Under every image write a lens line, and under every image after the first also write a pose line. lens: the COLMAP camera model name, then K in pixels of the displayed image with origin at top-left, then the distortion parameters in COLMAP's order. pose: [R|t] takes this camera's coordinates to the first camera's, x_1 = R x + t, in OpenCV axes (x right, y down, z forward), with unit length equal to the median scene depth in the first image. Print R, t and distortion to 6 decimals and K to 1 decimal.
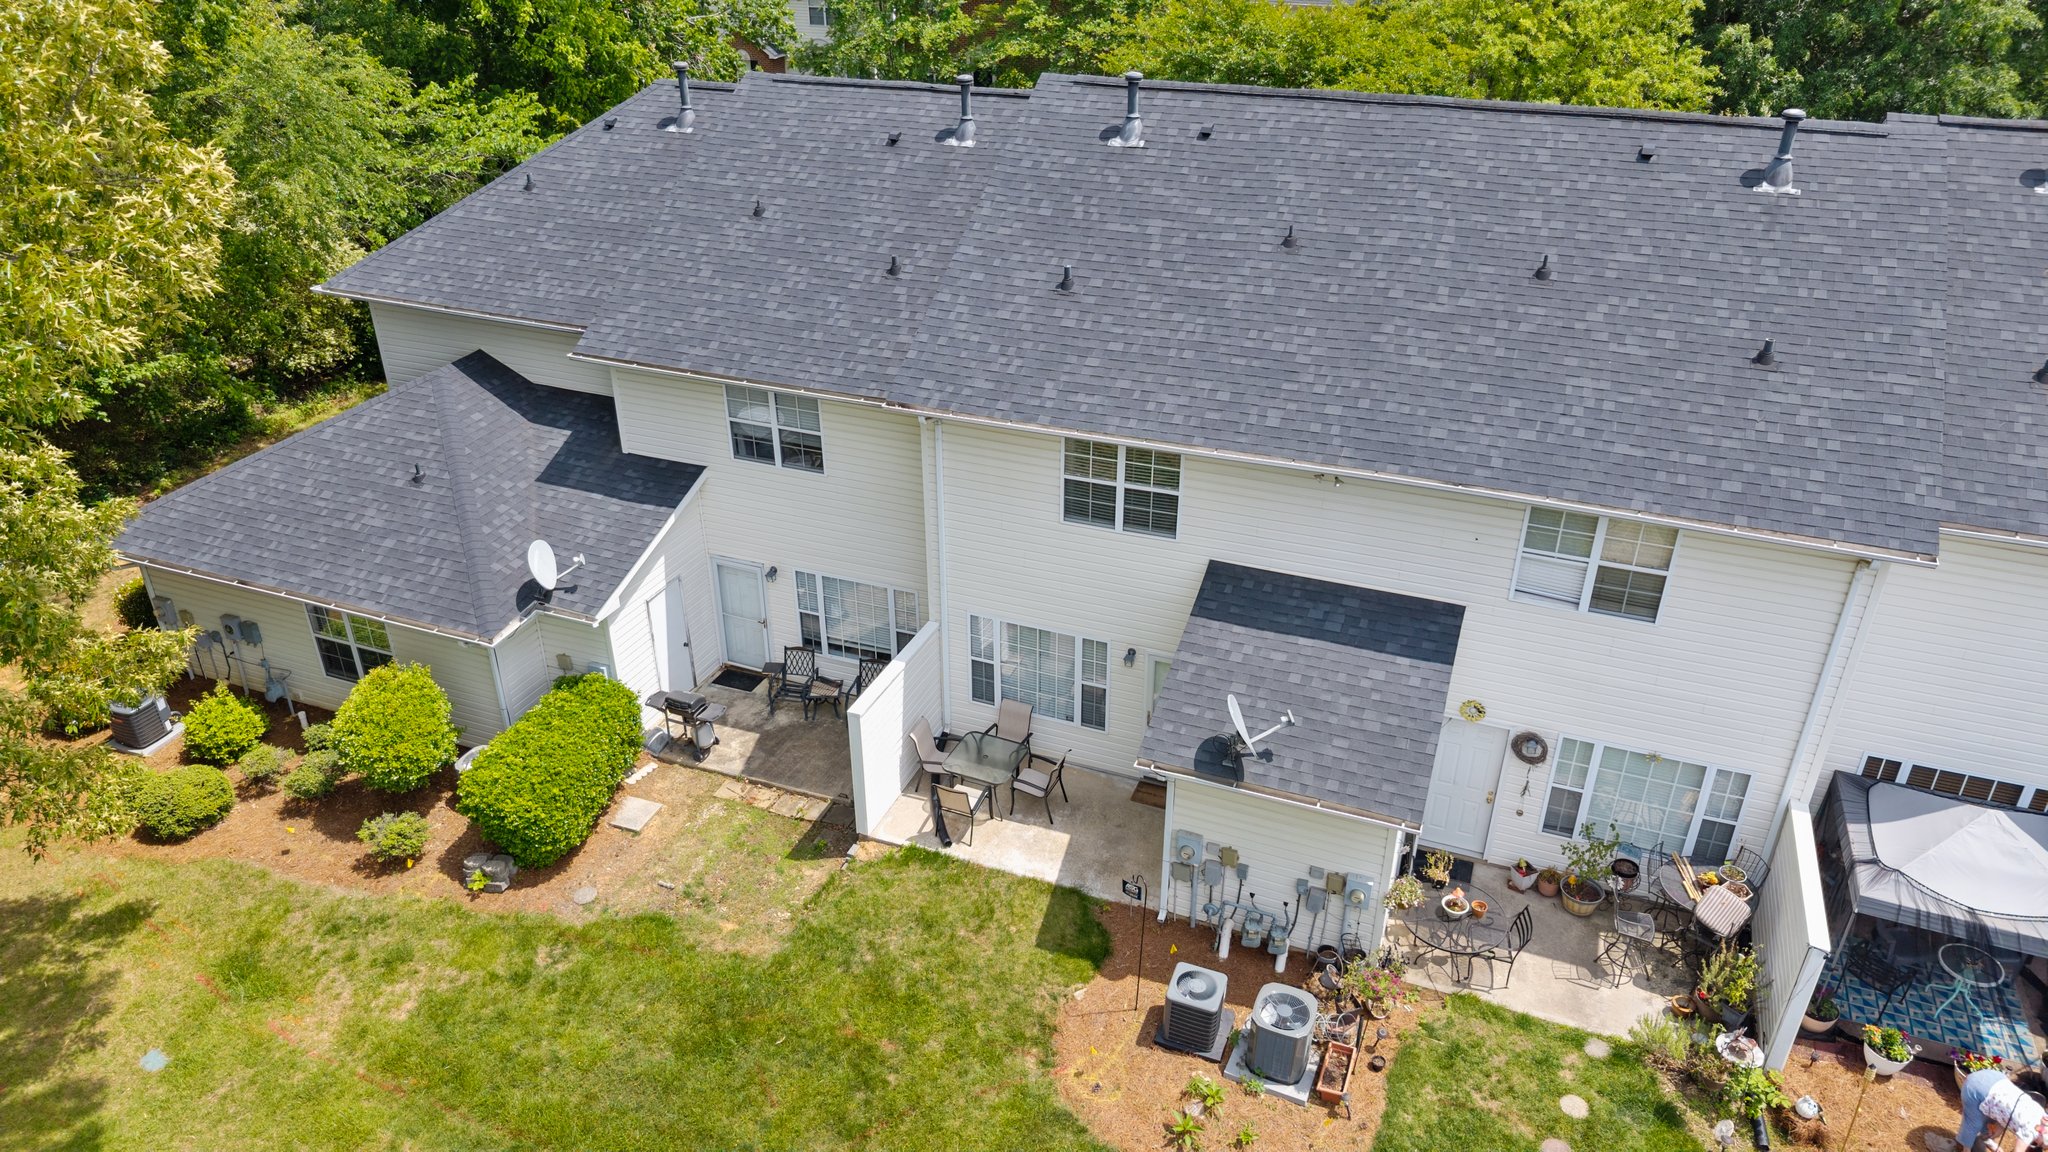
lens RADIAL K [[1411.6, 0, 1005.4], [0, 1411.6, 586.2], [0, 0, 1]] dist [0.022163, -0.034786]
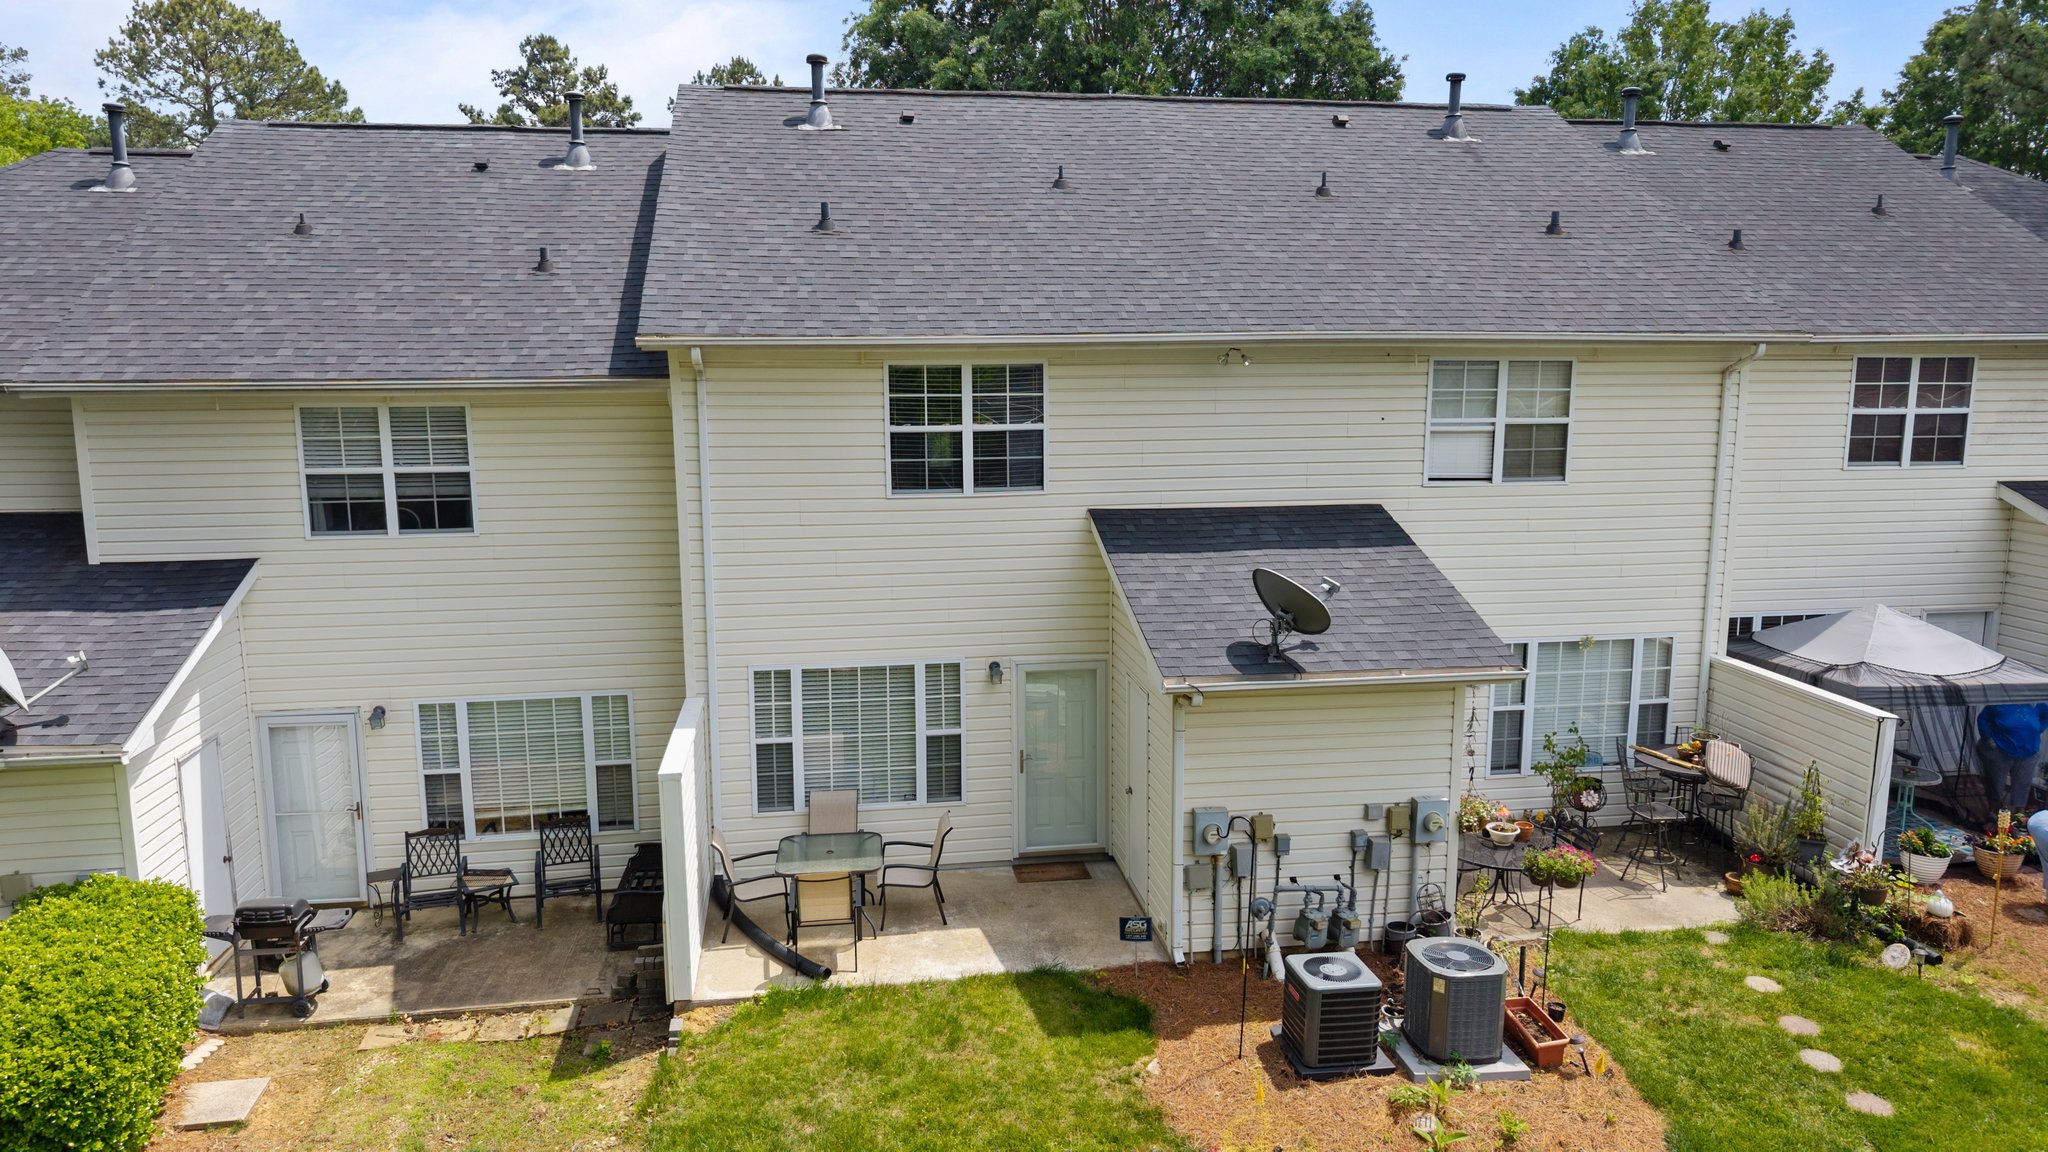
lens RADIAL K [[1411.6, 0, 1034.2], [0, 1411.6, 572.4], [0, 0, 1]] dist [0.022163, -0.034786]
pose [[0.849787, -0.073877, 0.521924, -0.280325], [0.252030, 0.926569, -0.279196, 0.214449], [-0.462972, 0.368798, 0.806005, 0.360801]]
